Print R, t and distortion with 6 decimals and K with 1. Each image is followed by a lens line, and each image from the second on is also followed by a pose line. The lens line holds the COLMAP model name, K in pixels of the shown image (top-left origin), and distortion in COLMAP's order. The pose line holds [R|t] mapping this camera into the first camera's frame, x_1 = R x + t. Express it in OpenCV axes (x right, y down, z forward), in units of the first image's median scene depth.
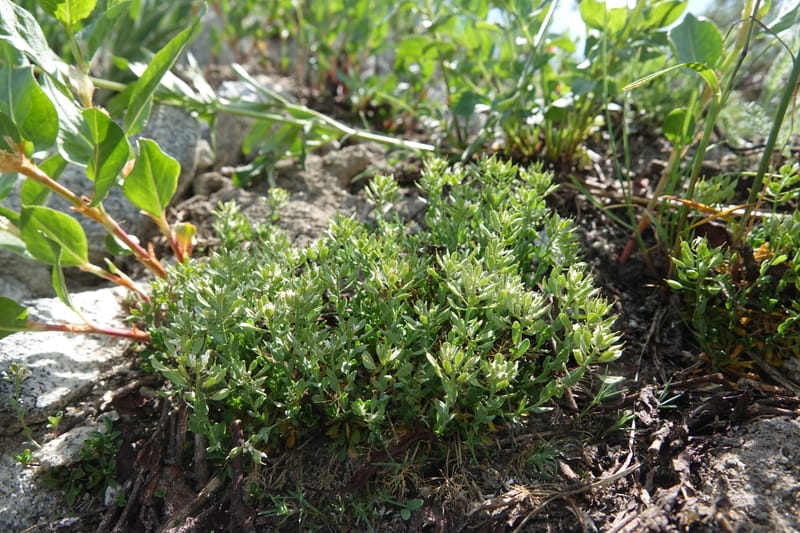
lens RADIAL K [[511.8, 0, 404.8], [0, 511.8, 241.0], [0, 0, 1]] dist [0.020206, -0.029327]
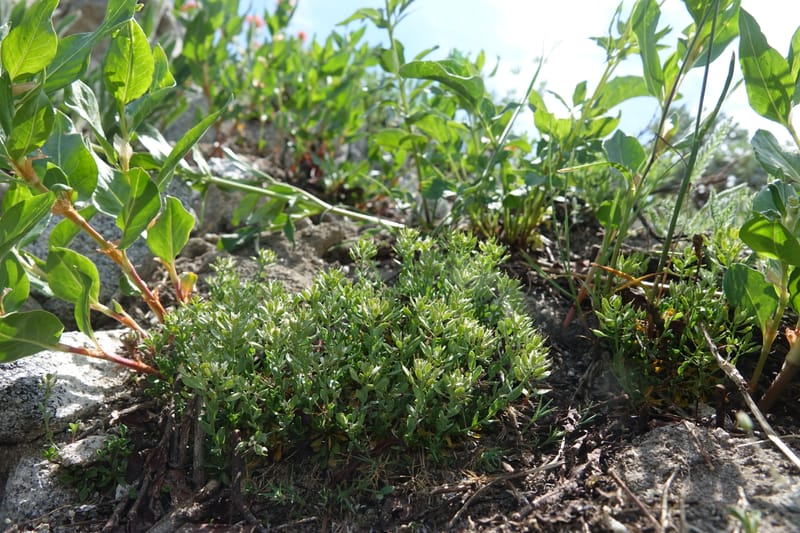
lens RADIAL K [[511.8, 0, 404.8], [0, 511.8, 241.0], [0, 0, 1]] dist [0.020206, -0.029327]
pose [[0.996508, 0.053490, 0.064120, -0.028147], [-0.042304, 0.985451, -0.164614, 0.069709], [-0.071992, 0.161326, 0.984272, -0.182058]]
